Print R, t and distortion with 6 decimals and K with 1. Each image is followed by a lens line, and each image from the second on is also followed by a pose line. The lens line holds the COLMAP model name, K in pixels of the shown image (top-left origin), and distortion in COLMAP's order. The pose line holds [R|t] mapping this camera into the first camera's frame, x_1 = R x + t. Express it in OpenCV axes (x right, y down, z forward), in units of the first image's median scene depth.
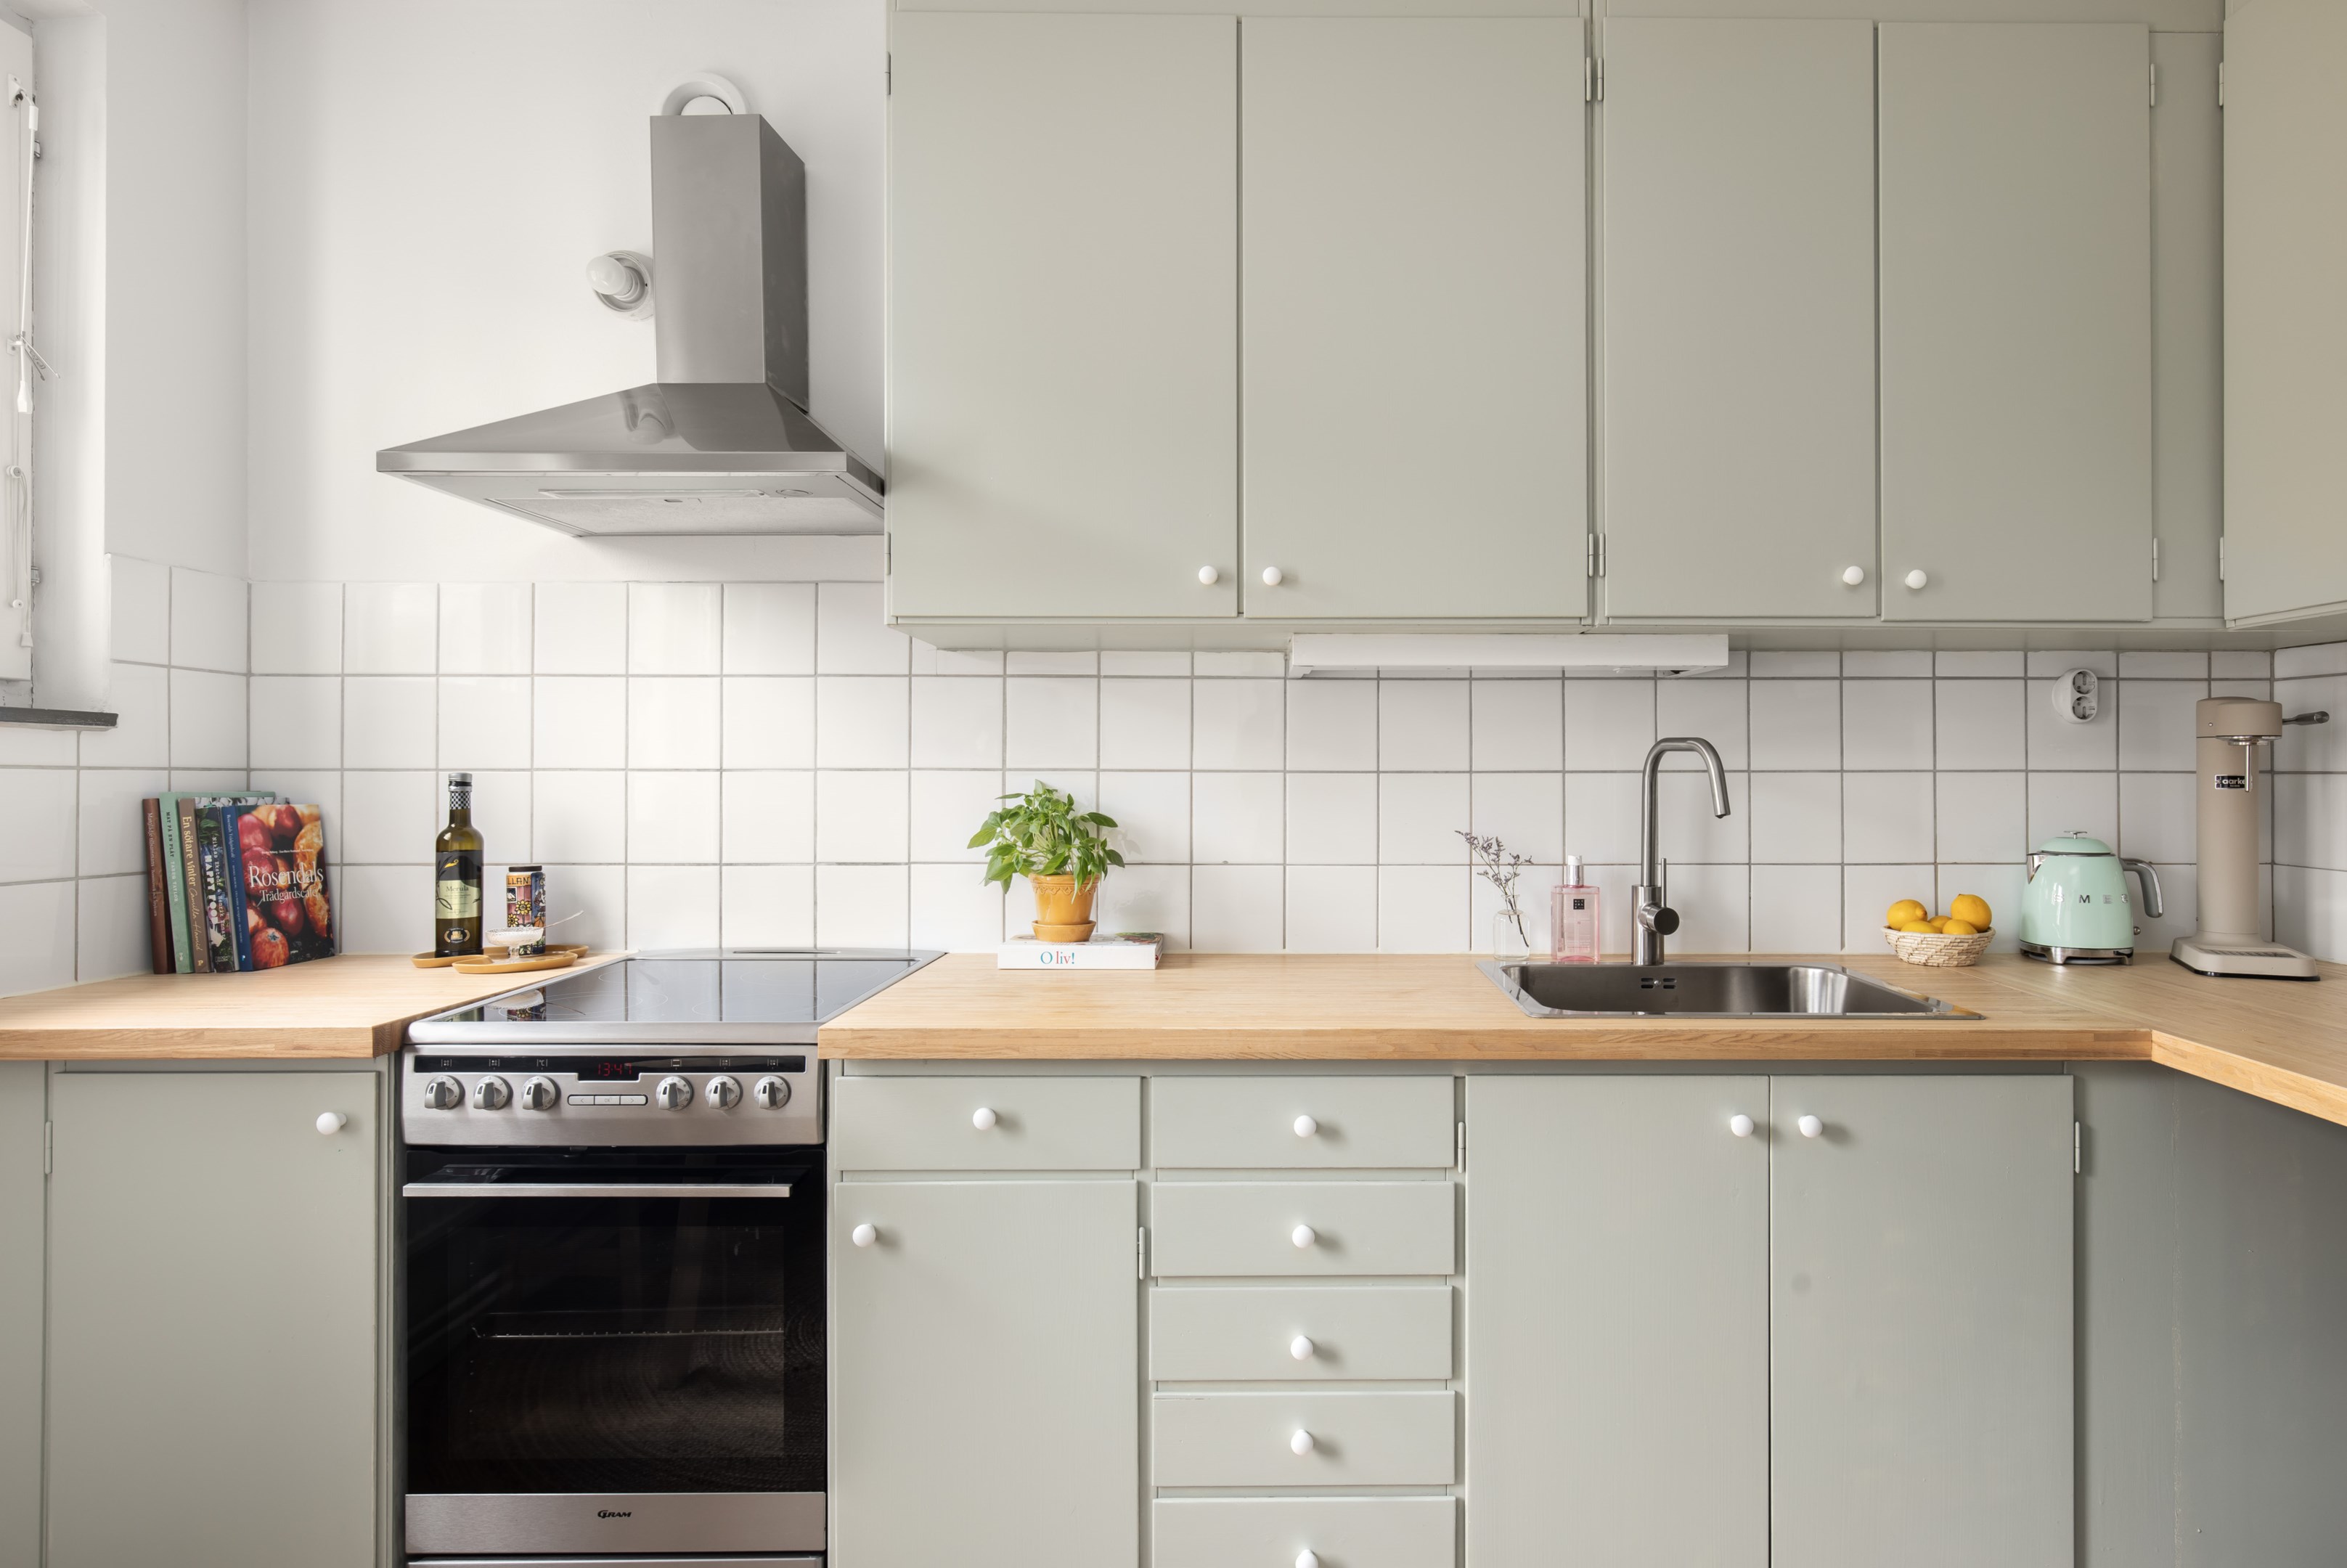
lens RADIAL K [[1298.6, 0, 1185.4], [0, 1298.6, 762.7], [0, 0, 1]] dist [0.001963, -0.002868]
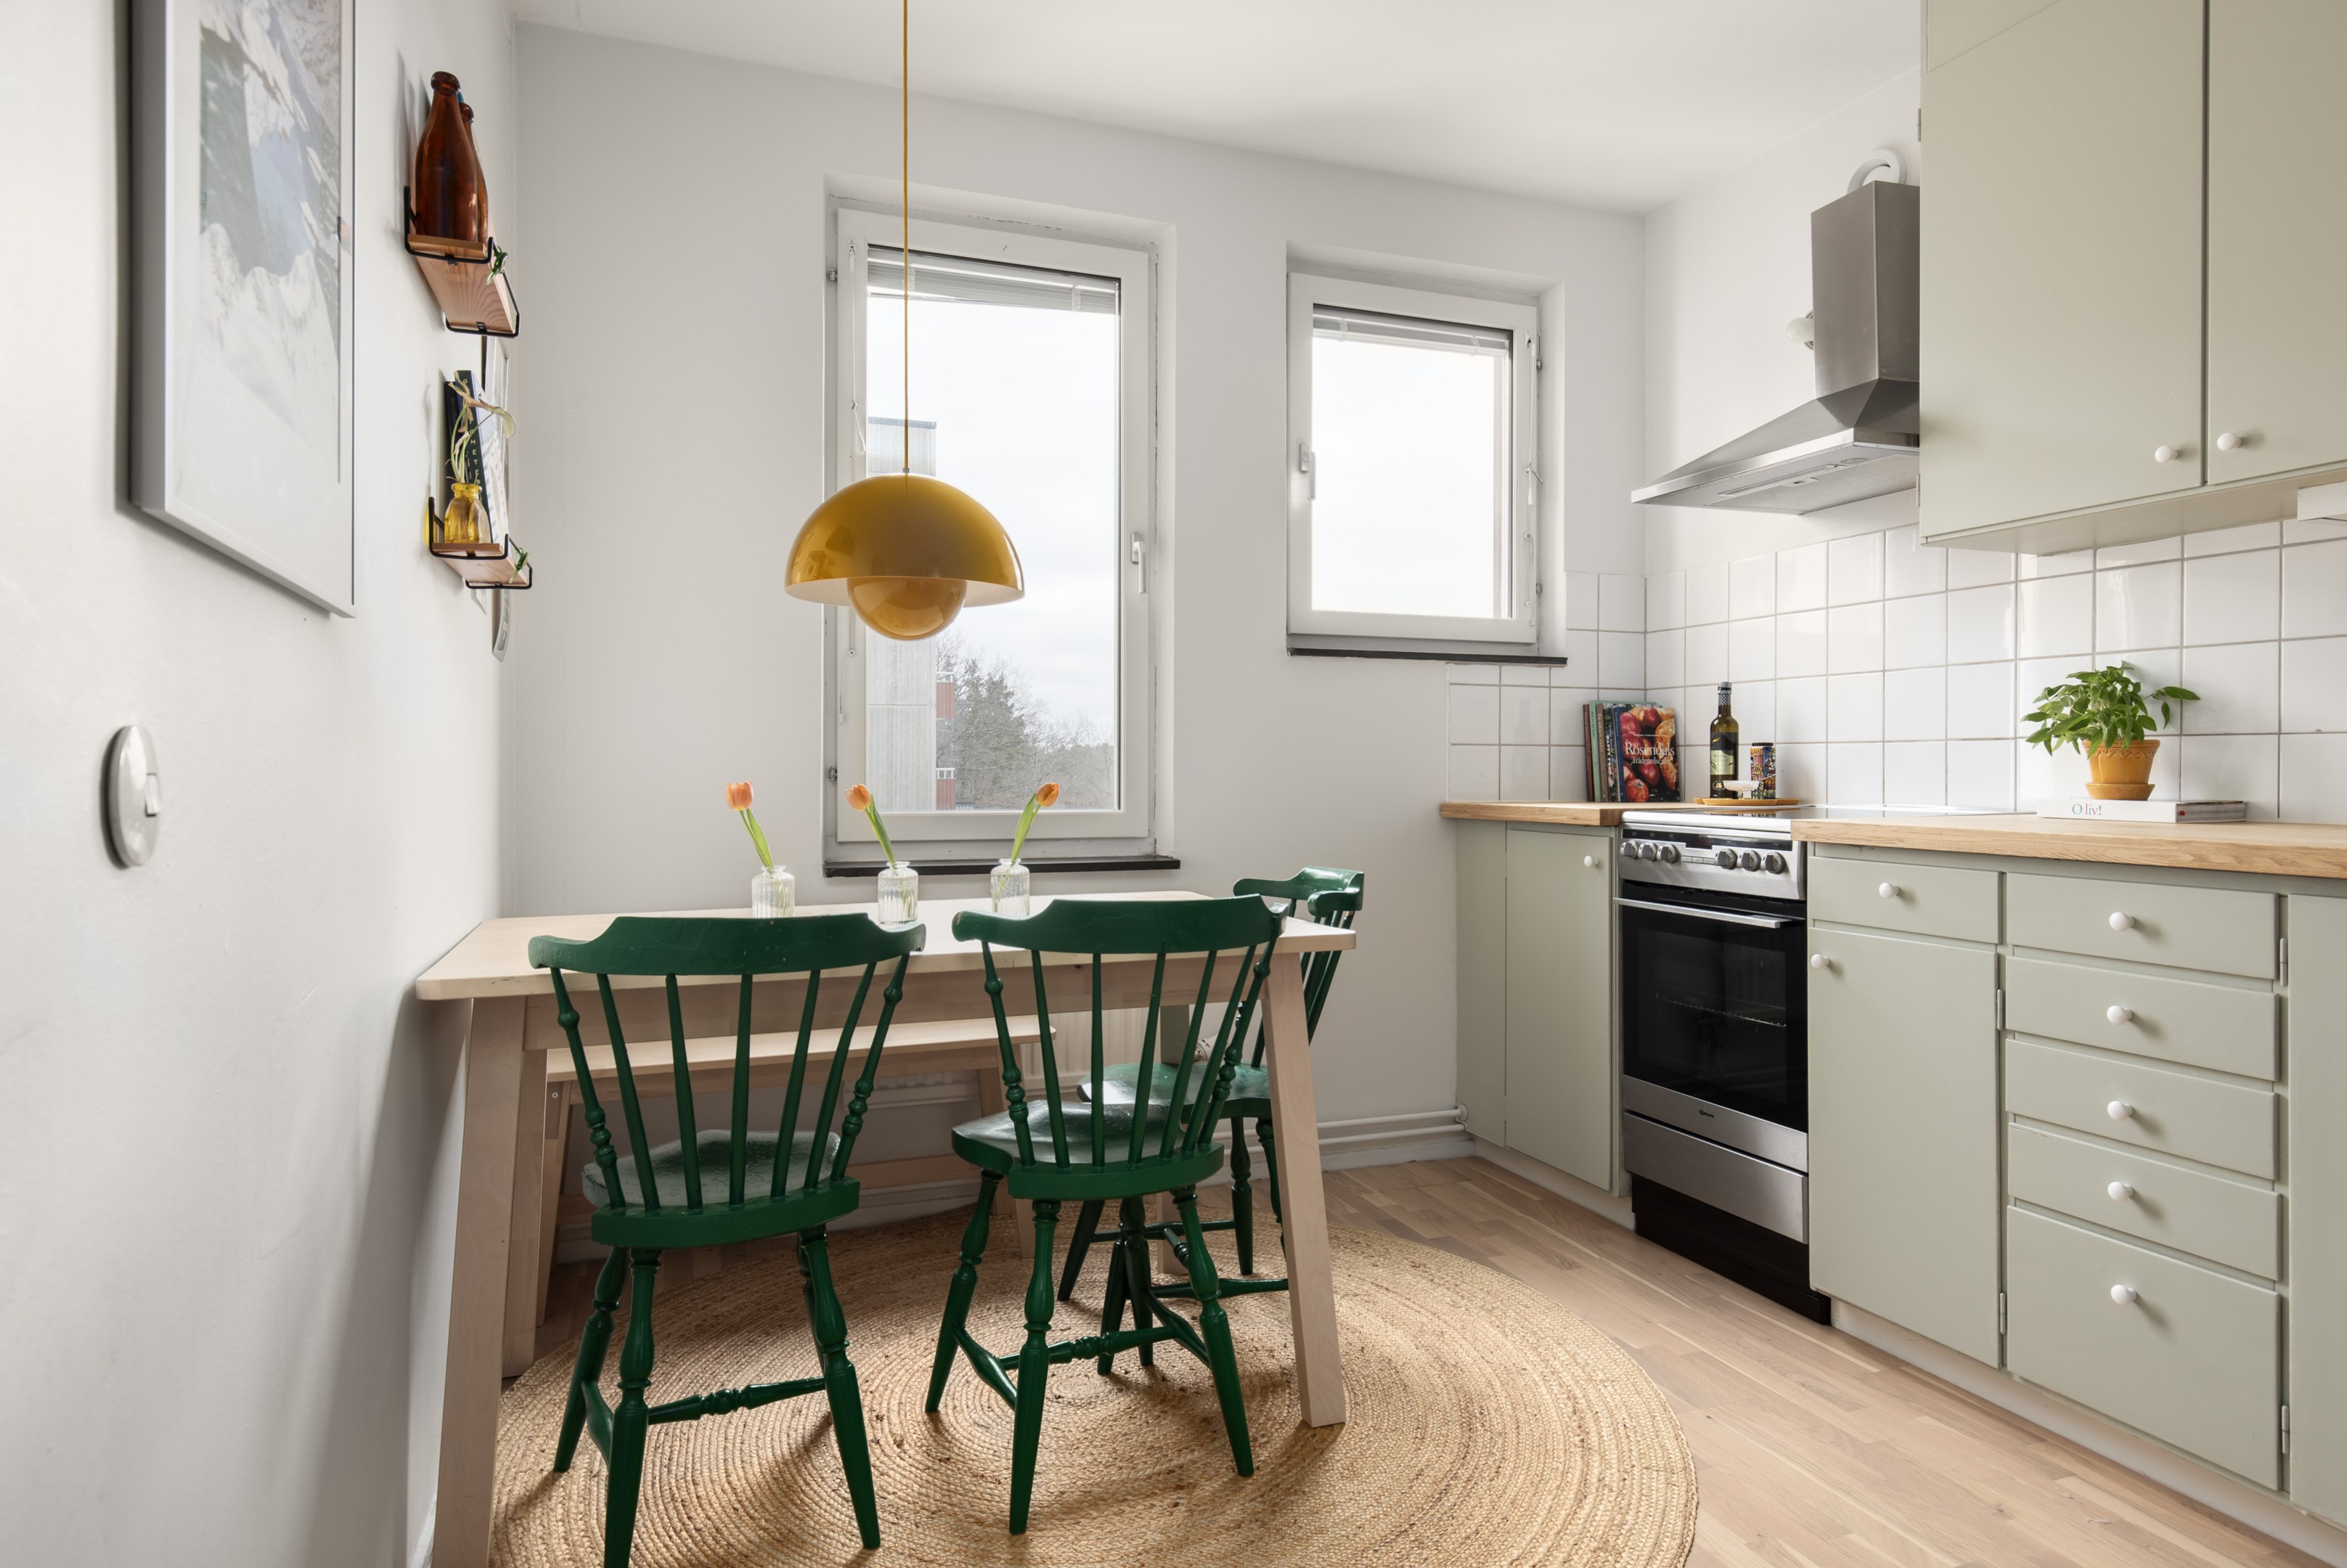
lens RADIAL K [[1298.6, 0, 1174.7], [0, 1298.6, 772.1], [0, 0, 1]] dist [0.001963, -0.002868]
pose [[0.343670, 0.007408, -0.939061, 0.721882], [0.002717, 0.999957, 0.008883, 0.107073], [0.939087, -0.005604, 0.343635, -0.161326]]
